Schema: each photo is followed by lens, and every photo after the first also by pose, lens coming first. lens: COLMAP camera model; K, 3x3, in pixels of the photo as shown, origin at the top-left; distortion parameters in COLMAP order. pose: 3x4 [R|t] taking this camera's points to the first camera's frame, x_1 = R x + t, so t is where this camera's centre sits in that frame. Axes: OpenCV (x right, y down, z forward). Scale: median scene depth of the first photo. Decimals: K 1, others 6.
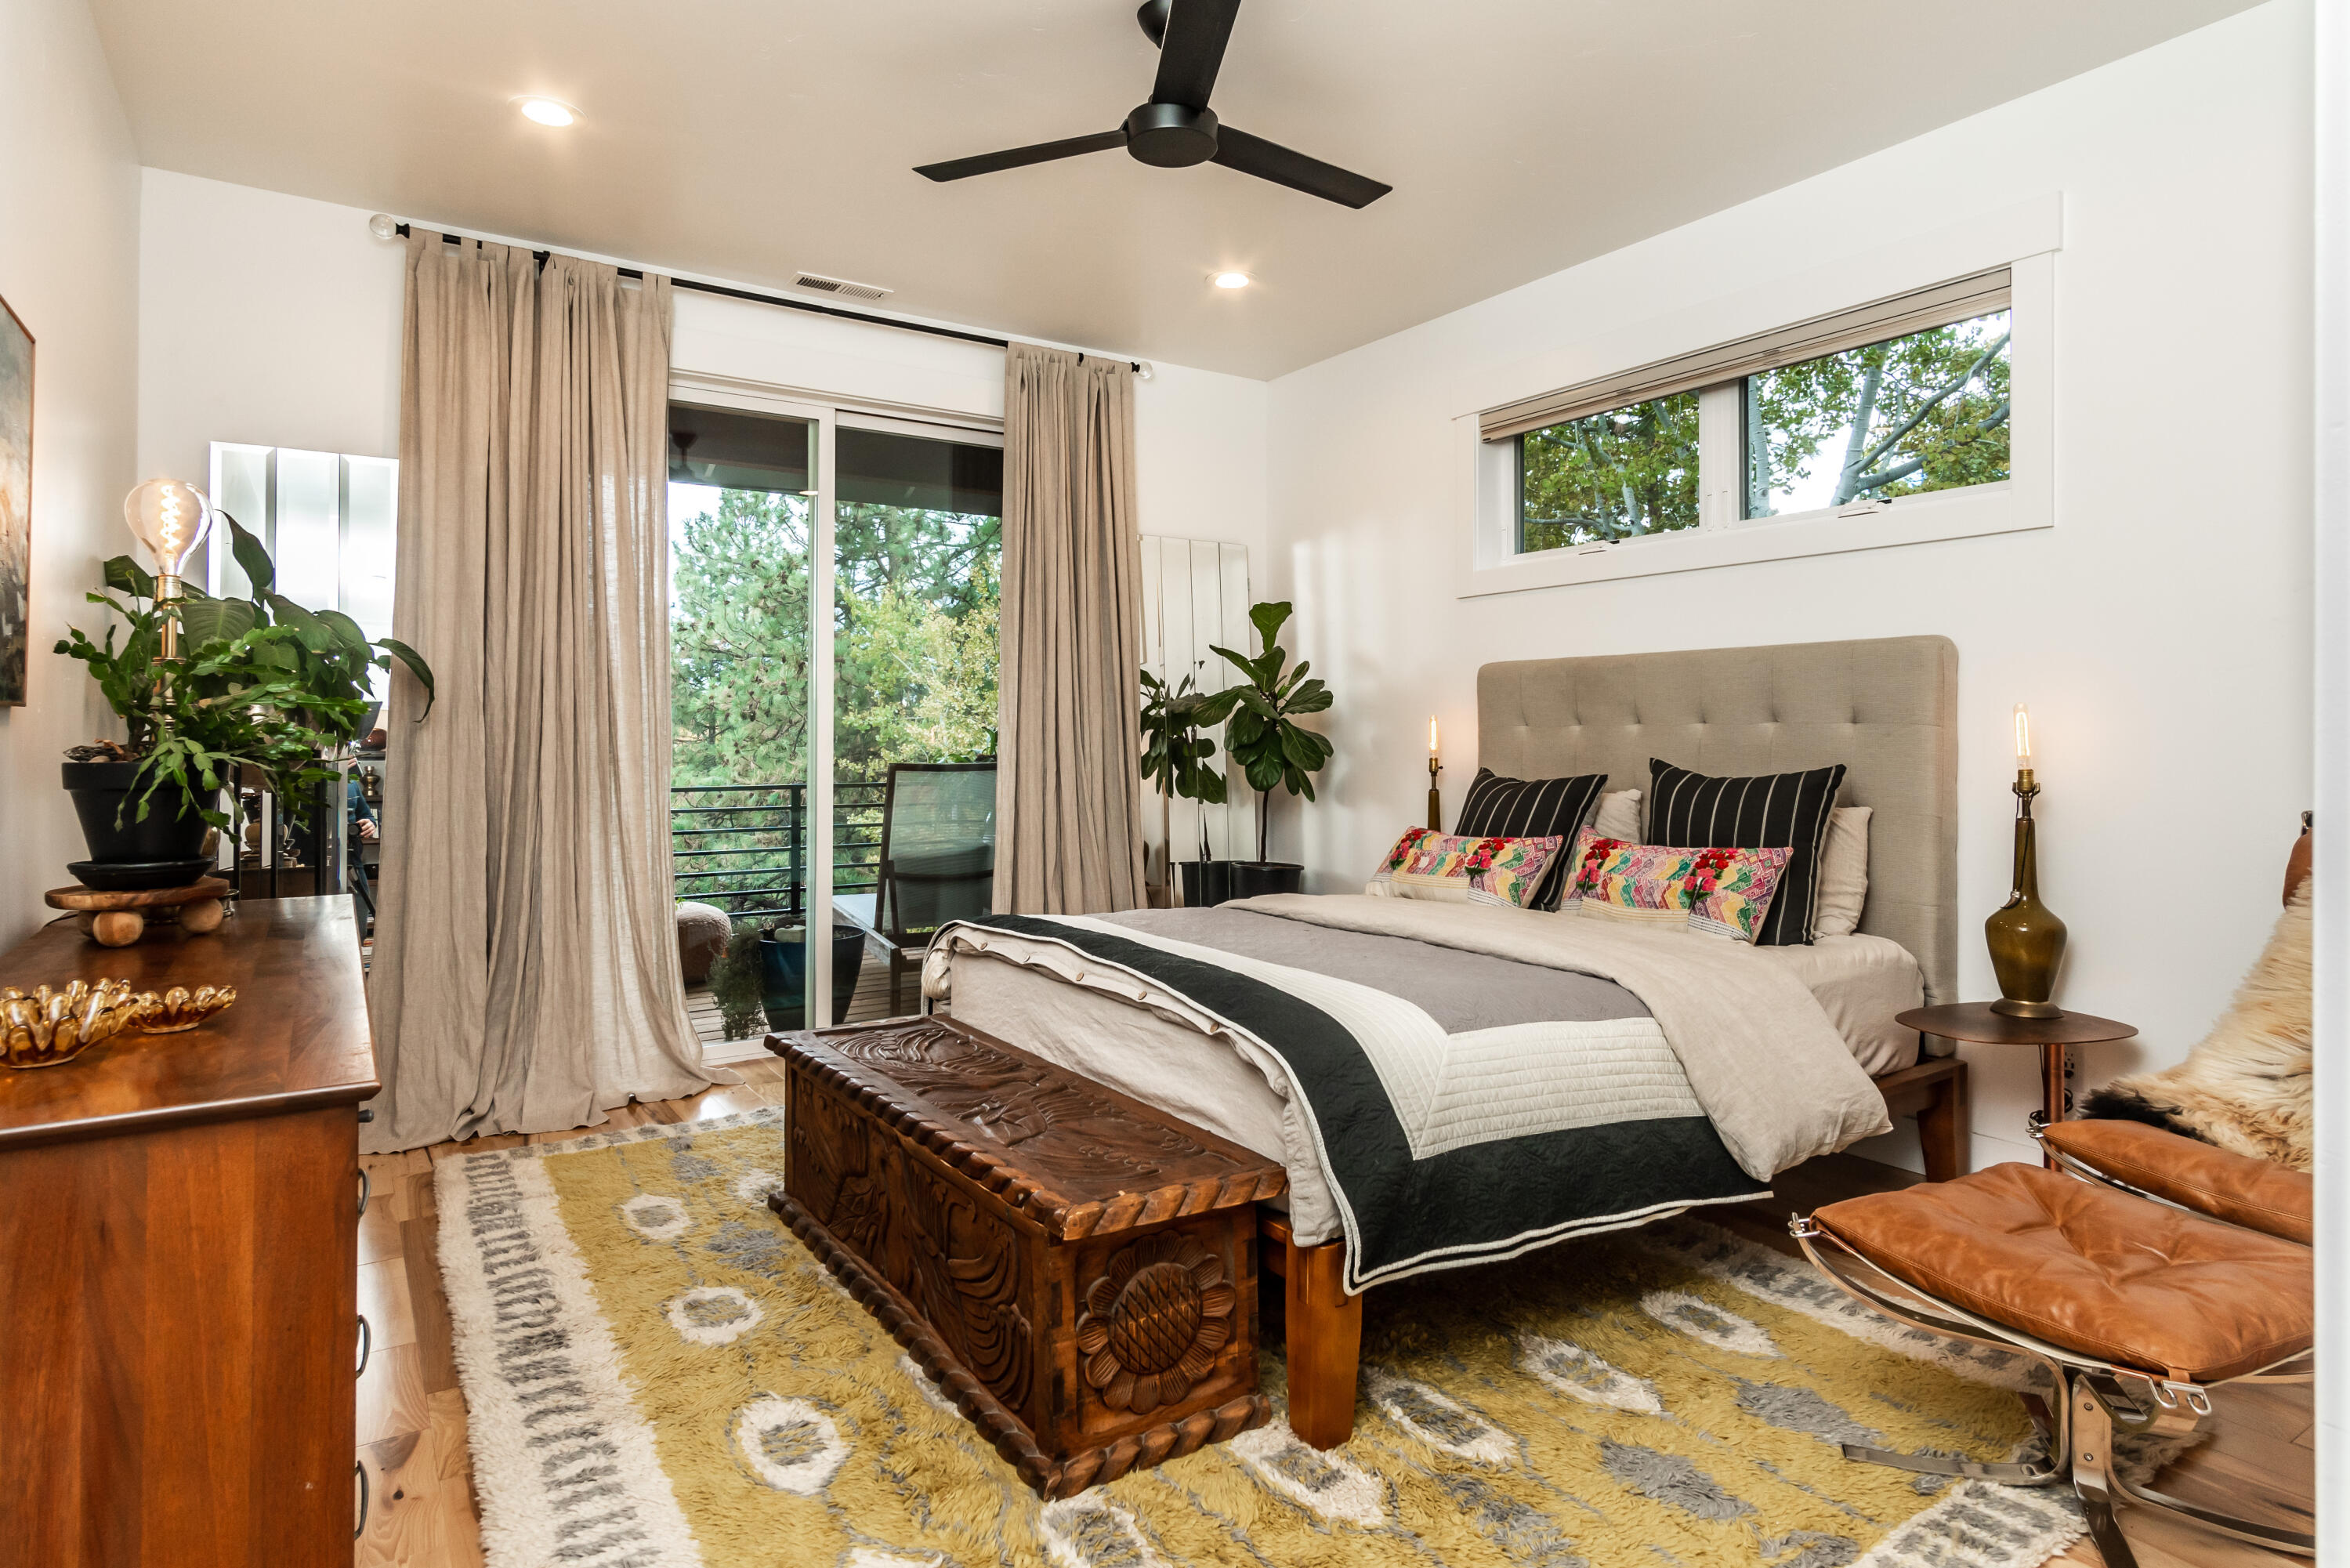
lens RADIAL K [[1265.1, 0, 1157.8], [0, 1265.1, 726.6], [0, 0, 1]] dist [0.005794, 0.001433]
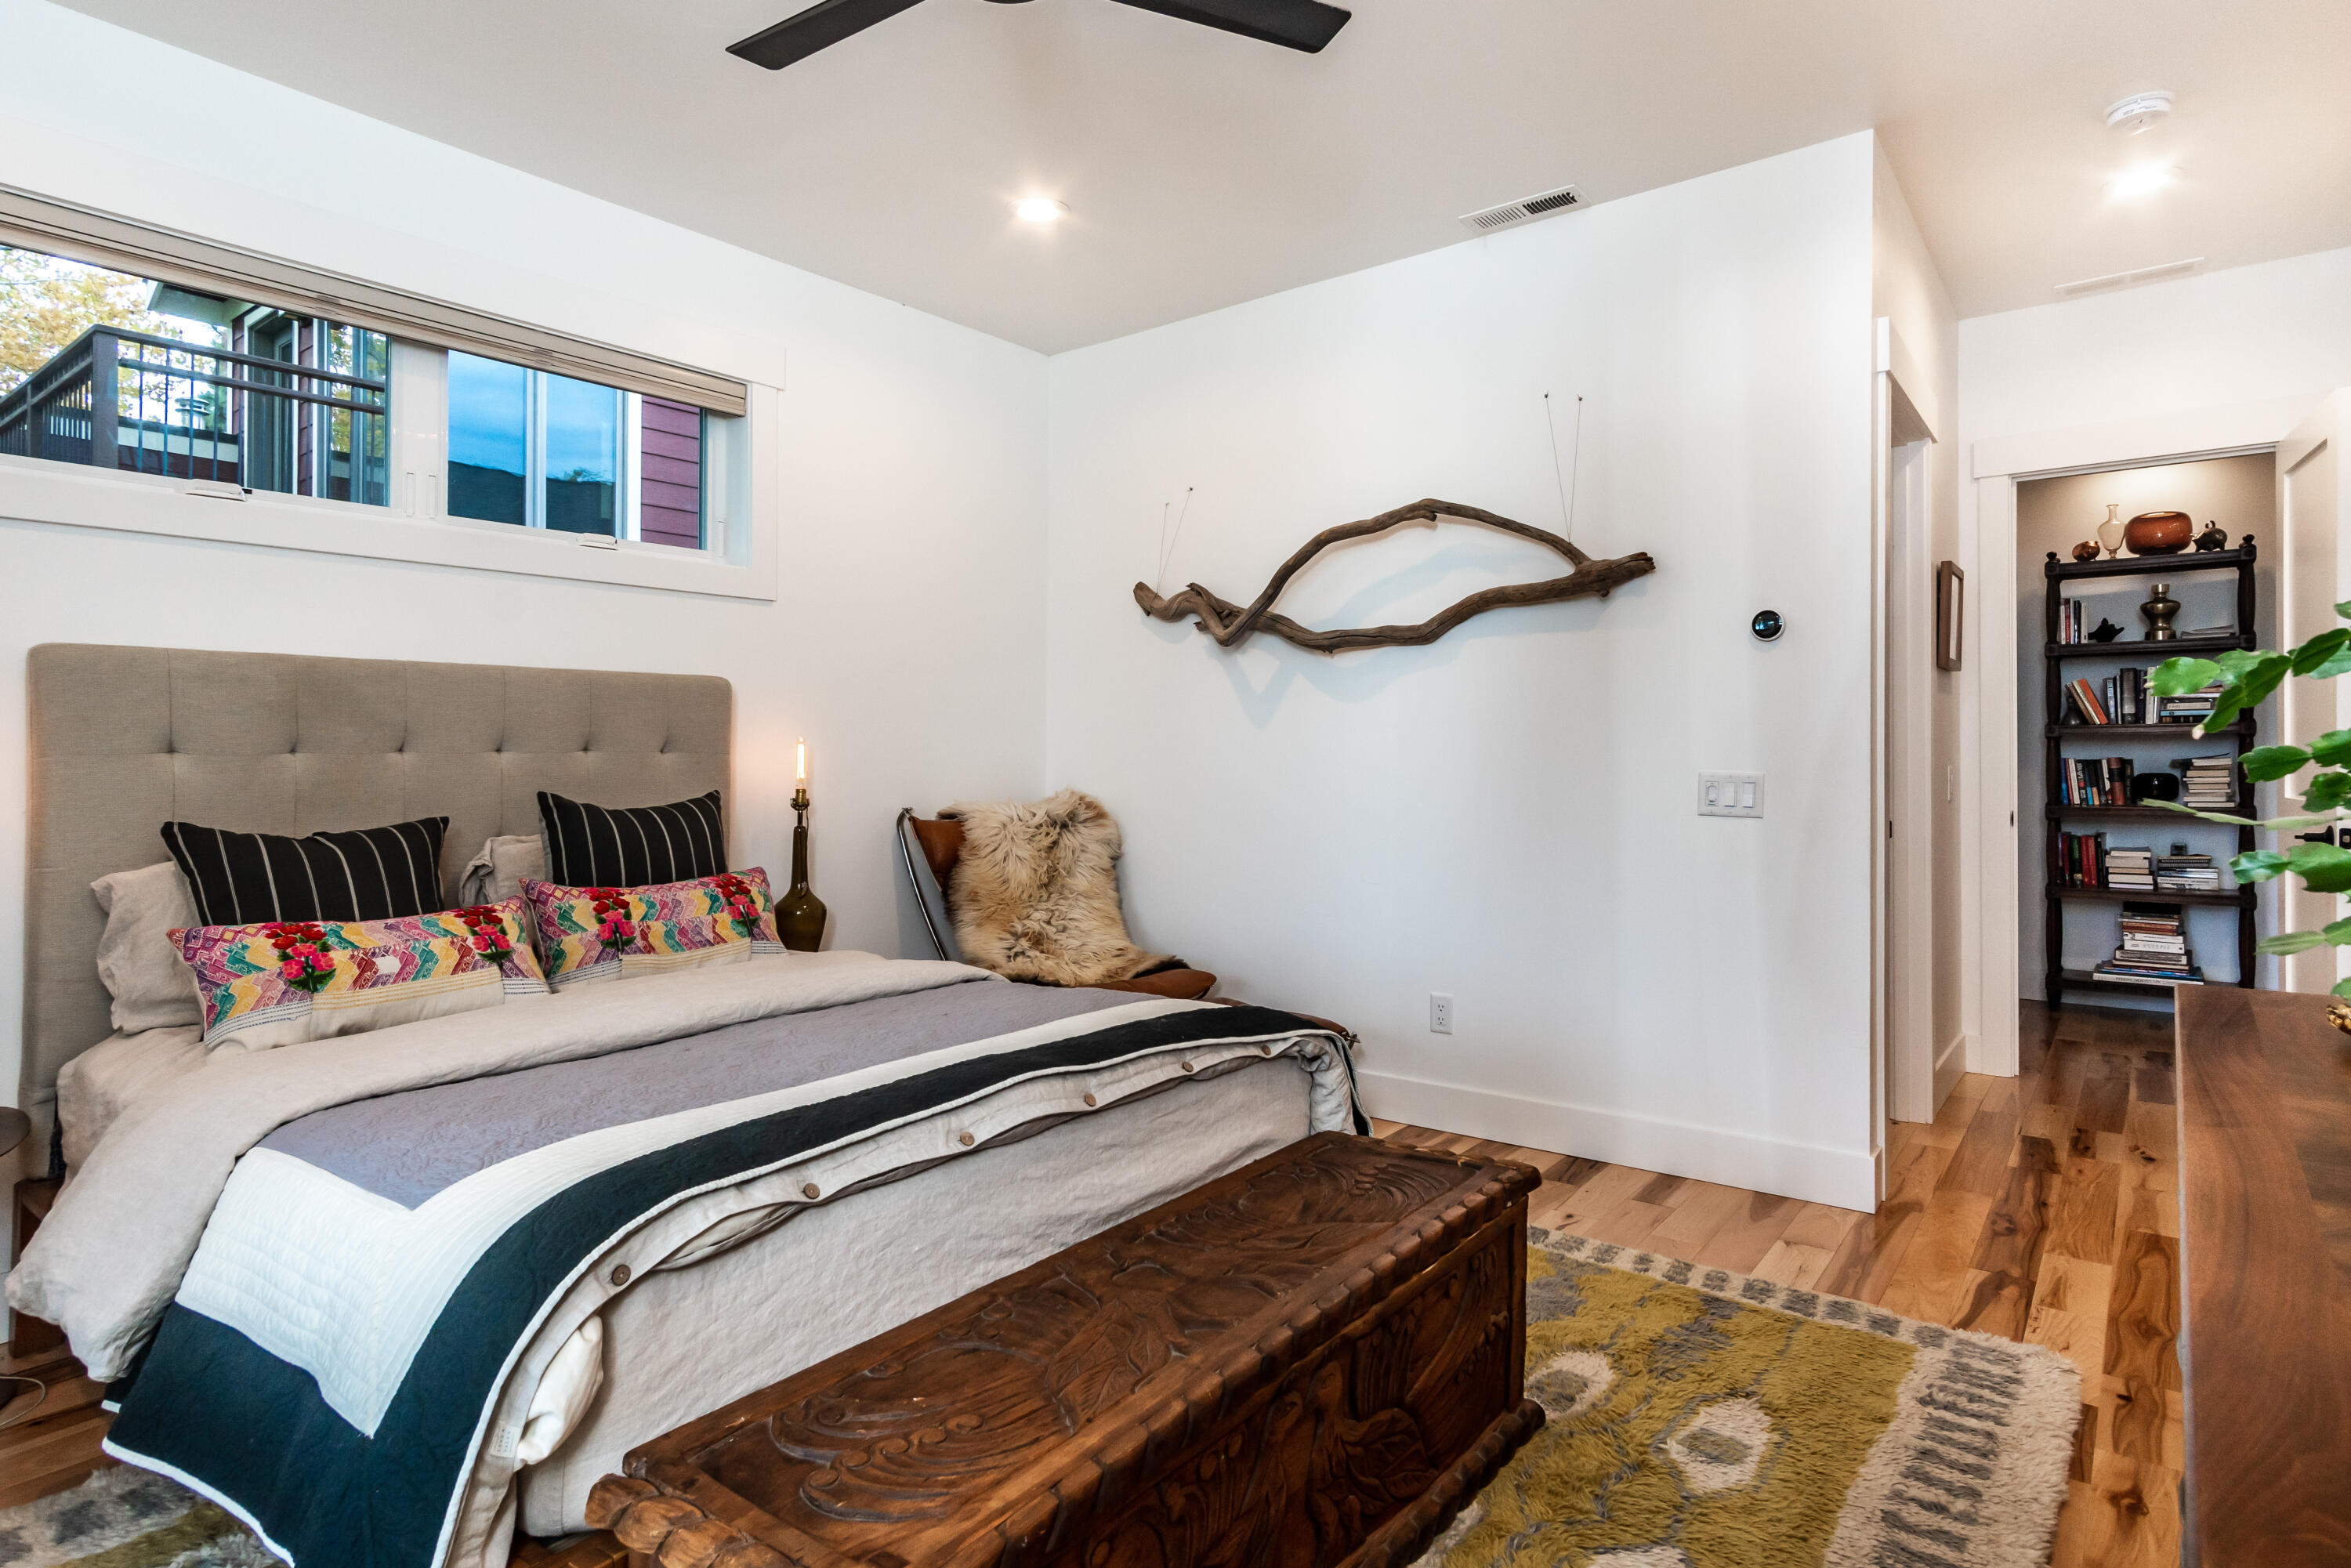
lens RADIAL K [[1265.5, 0, 1175.8], [0, 1265.5, 764.6], [0, 0, 1]] dist [0.005794, 0.001433]
pose [[-0.321169, -0.002248, 0.947019, -0.664331], [0.000636, 0.999996, 0.002589, 0.005611], [-0.947022, 0.001434, -0.321167, 1.044077]]
